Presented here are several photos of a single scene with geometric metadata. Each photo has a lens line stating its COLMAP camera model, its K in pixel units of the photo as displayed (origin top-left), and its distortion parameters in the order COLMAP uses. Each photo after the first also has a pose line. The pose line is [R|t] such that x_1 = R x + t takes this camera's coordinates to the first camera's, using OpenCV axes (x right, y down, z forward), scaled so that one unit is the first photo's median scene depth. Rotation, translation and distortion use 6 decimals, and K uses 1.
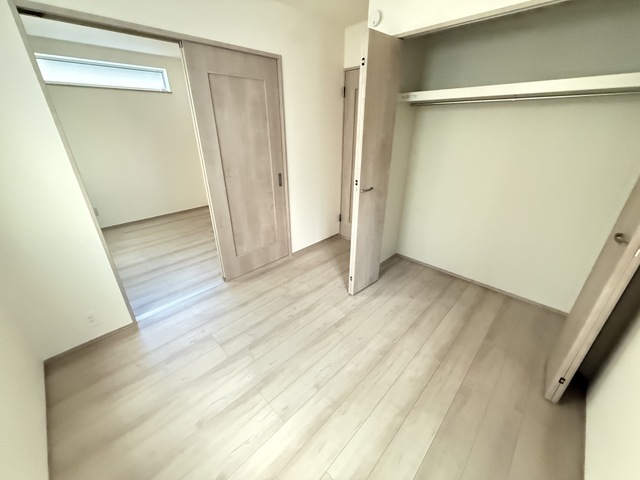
lens RADIAL K [[253.4, 0, 315.4], [0, 253.4, 240.4], [0, 0, 1]] dist [0.000210, -0.000291]
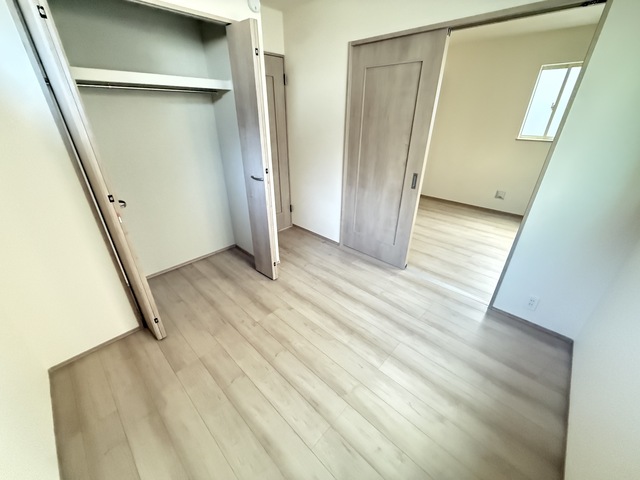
lens RADIAL K [[253.4, 0, 319.5], [0, 253.4, 239.3], [0, 0, 1]] dist [0.000210, -0.000291]
pose [[-0.020115, -0.437217, 0.899131, -1.063197], [0.410962, 0.816211, 0.406090, -0.431067], [-0.911430, 0.377677, 0.163262, 0.962833]]
